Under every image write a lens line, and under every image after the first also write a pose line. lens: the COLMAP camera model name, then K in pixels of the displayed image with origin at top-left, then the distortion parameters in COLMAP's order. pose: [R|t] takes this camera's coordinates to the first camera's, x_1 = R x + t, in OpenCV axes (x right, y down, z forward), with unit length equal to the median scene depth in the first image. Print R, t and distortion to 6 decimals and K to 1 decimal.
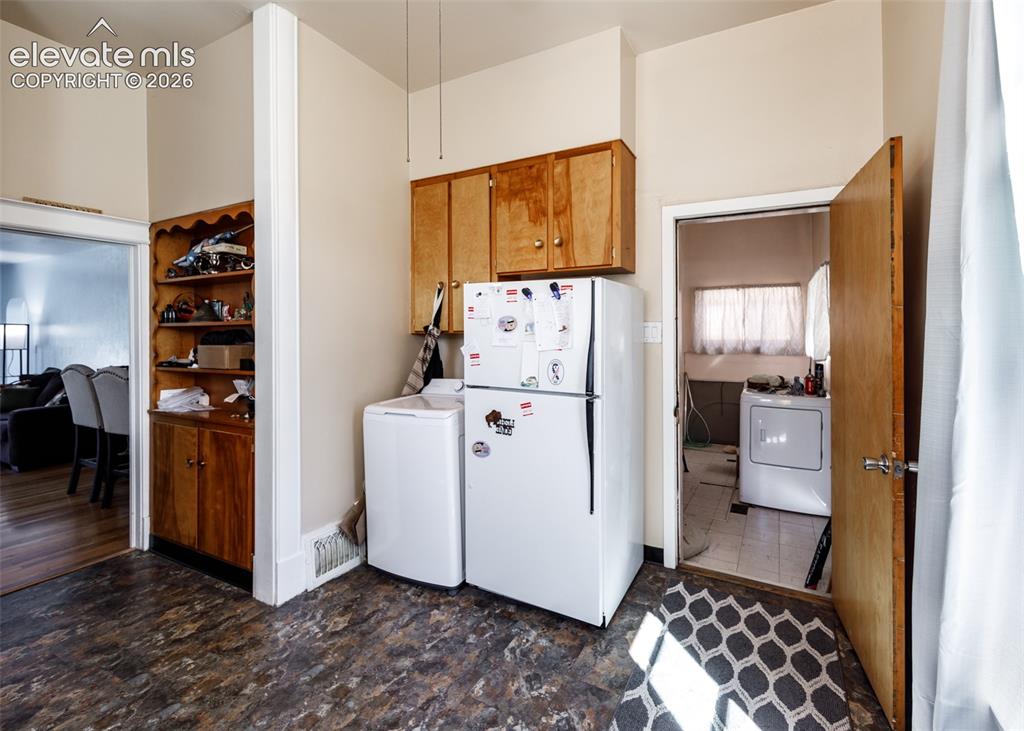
lens RADIAL K [[462.8, 0, 545.7], [0, 462.8, 339.4], [0, 0, 1]] dist [0.001666, -0.000467]
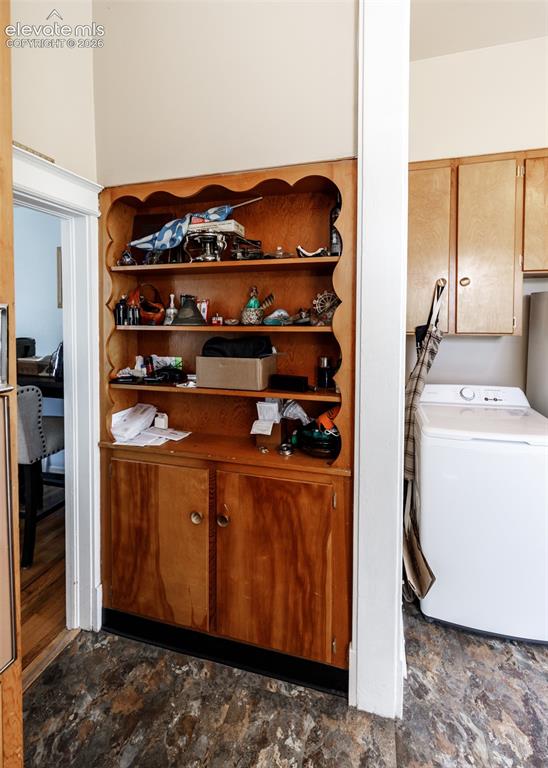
lens RADIAL K [[347.1, 0, 274.8], [0, 347.1, 330.4], [0, 0, 1]] dist [0.001666, -0.000467]
pose [[0.979558, -0.004244, 0.201118, -0.799386], [-0.000054, 0.999772, 0.021360, -0.044737], [-0.201163, -0.020934, 0.979334, 0.466076]]
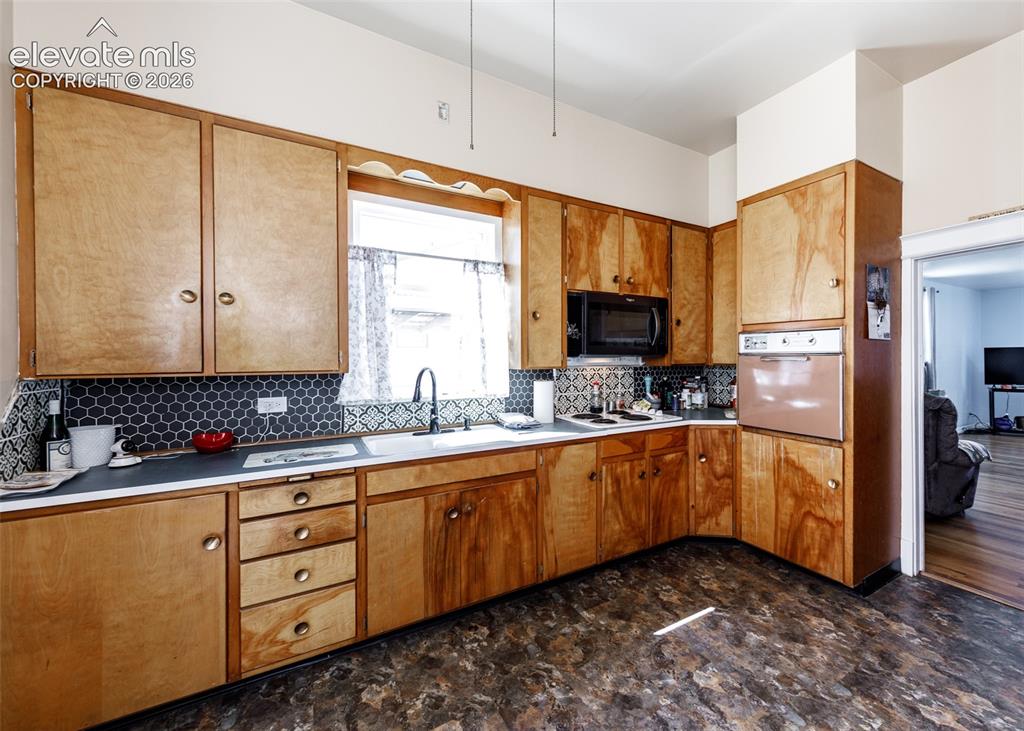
lens RADIAL K [[404.6, 0, 546.6], [0, 404.6, 357.8], [0, 0, 1]] dist [0.001165, -0.000038]
pose [[-0.540343, 0.012407, -0.841353, 0.150147], [-0.000041, 0.999891, 0.014771, -0.005673], [0.841445, 0.008016, -0.540284, 0.670198]]
